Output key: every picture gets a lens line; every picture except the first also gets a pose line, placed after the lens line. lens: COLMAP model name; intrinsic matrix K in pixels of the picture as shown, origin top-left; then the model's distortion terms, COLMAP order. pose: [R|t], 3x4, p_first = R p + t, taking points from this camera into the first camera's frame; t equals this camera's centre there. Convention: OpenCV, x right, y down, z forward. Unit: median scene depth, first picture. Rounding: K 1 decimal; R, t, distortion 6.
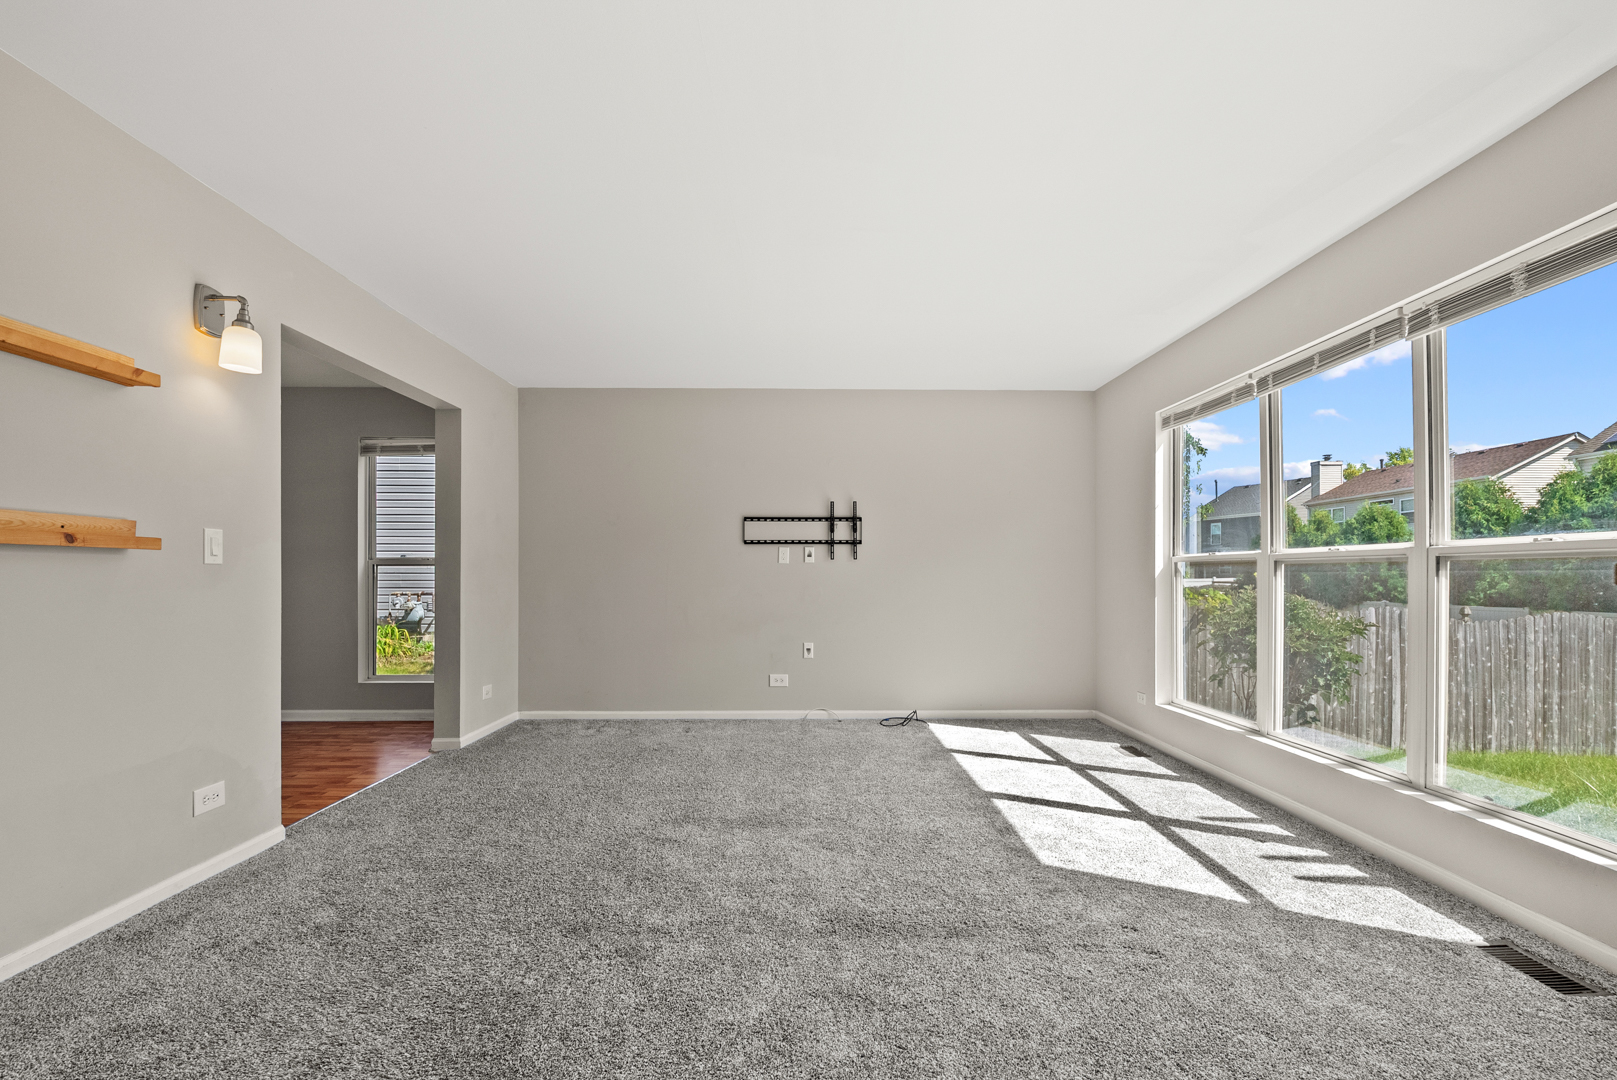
lens RADIAL K [[739.9, 0, 805.8], [0, 739.9, 570.6], [0, 0, 1]] dist [-0.008692, 0.001060]
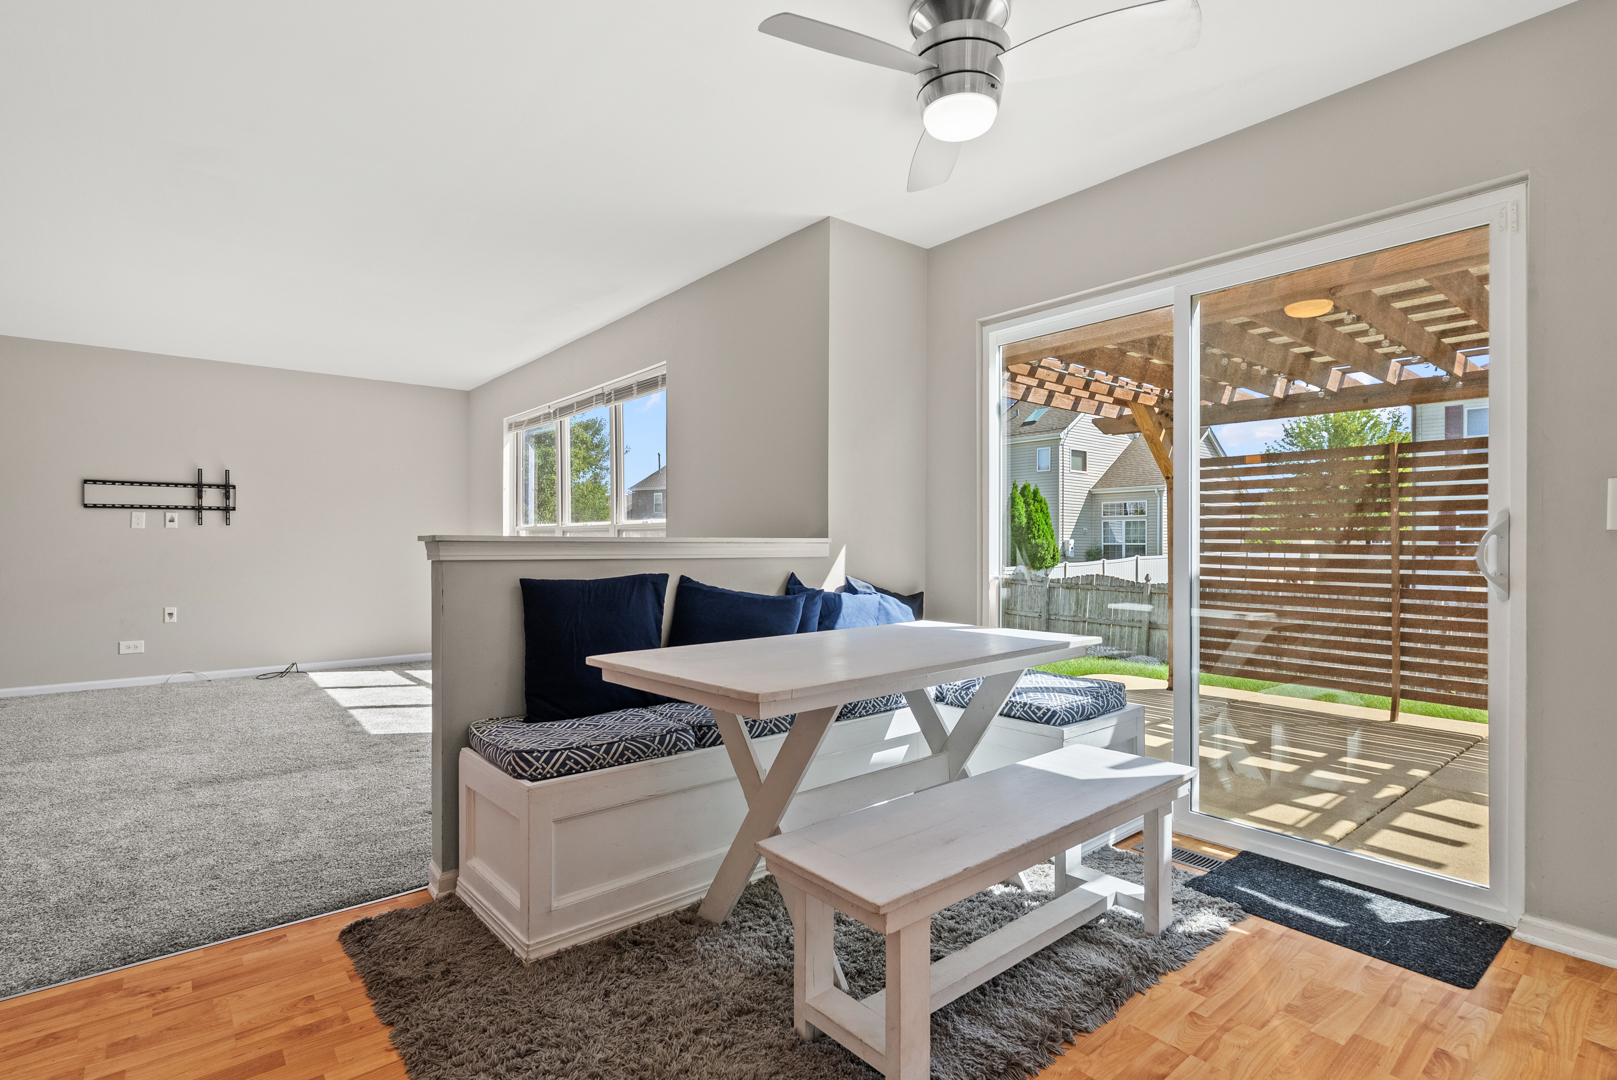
lens RADIAL K [[773.2, 0, 797.1], [0, 773.2, 544.2], [0, 0, 1]] dist [-0.002199, -0.000021]
pose [[0.776646, -0.001220, 0.629936, 0.004169], [-0.004383, 0.999963, 0.007341, -0.000085], [-0.629922, -0.008462, 0.776612, -0.354247]]
